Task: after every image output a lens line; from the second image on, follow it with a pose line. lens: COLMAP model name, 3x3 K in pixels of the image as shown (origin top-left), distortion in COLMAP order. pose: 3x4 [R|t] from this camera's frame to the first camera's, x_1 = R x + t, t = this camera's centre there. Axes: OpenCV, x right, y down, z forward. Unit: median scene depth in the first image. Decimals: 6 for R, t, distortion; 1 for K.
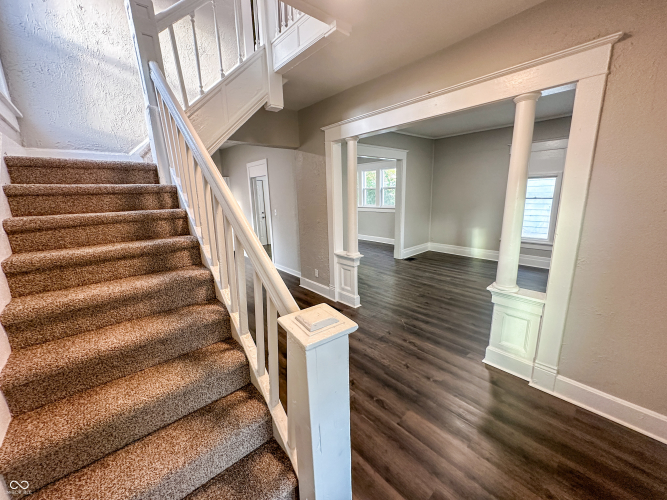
lens RADIAL K [[268.0, 0, 331.2], [0, 268.0, 251.8], [0, 0, 1]] dist [-0.006267, -0.000630]
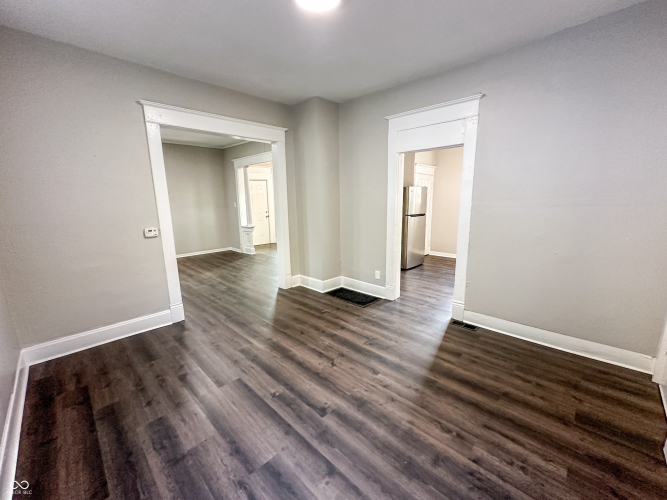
lens RADIAL K [[268.0, 0, 333.3], [0, 268.0, 251.6], [0, 0, 1]] dist [-0.006267, -0.000630]
pose [[-0.995314, 0.062892, -0.073453, -0.015265], [0.027463, 0.912173, 0.408884, -0.300212], [0.092718, 0.404950, -0.909626, 1.461032]]
